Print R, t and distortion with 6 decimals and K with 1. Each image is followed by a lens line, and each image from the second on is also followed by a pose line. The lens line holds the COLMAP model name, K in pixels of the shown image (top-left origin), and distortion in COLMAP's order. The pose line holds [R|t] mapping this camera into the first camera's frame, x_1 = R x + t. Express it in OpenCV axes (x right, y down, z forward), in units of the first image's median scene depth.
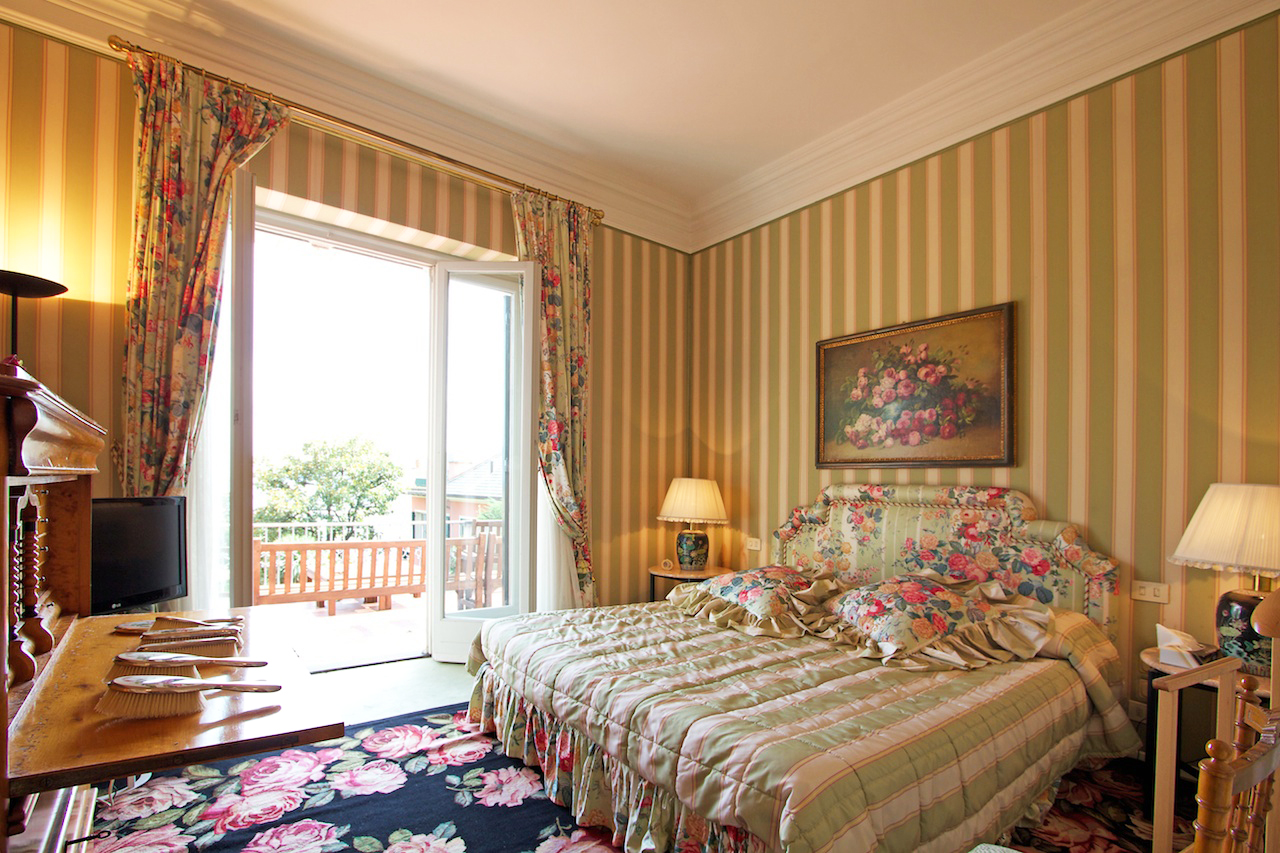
lens RADIAL K [[605.2, 0, 652.4], [0, 605.2, 479.5], [0, 0, 1]] dist [-0.004364, -0.000861]
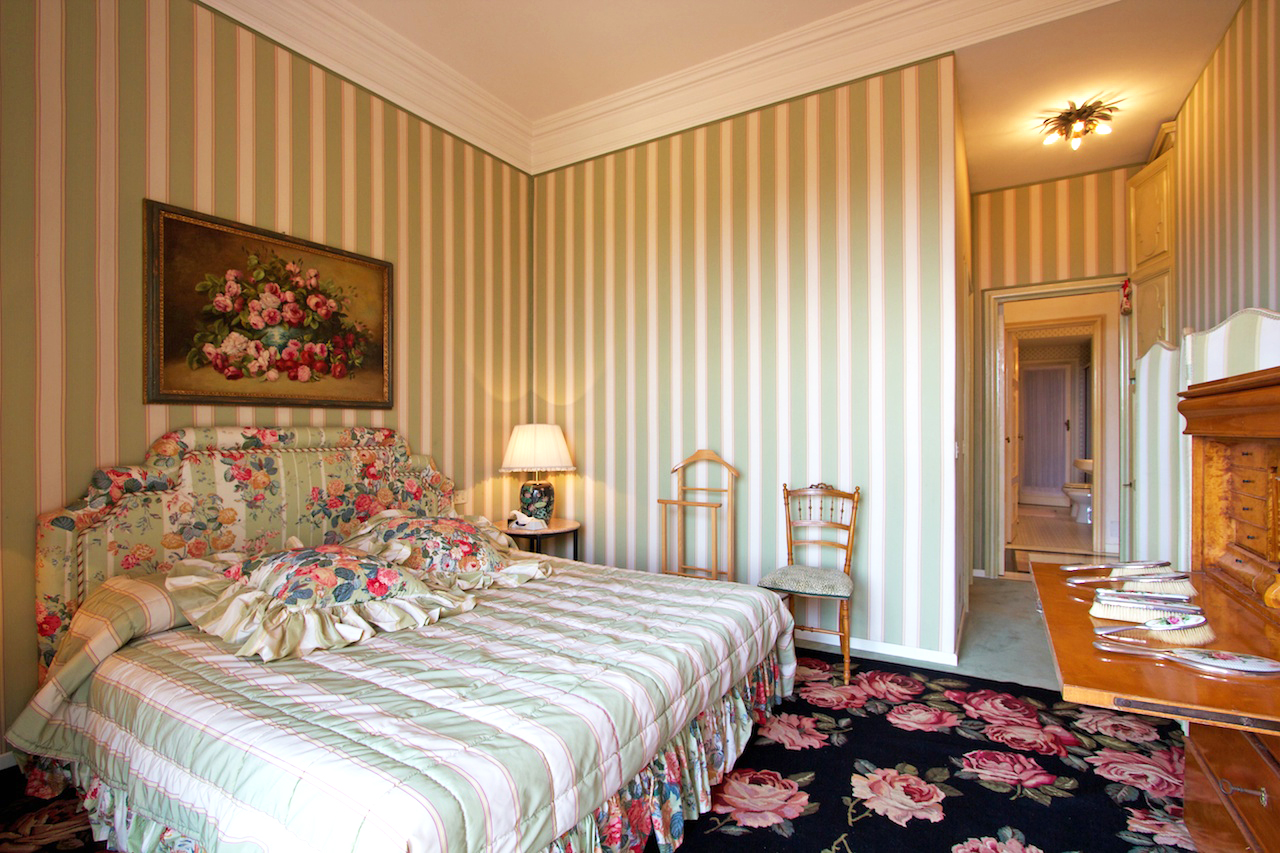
lens RADIAL K [[605.2, 0, 642.4], [0, 605.2, 423.3], [0, 0, 1]] dist [-0.004364, -0.000861]
pose [[-0.336571, -0.001903, 0.941656, -0.551870], [-0.000108, 0.999998, 0.001982, 0.001948], [-0.941658, 0.000566, -0.336571, 0.831863]]
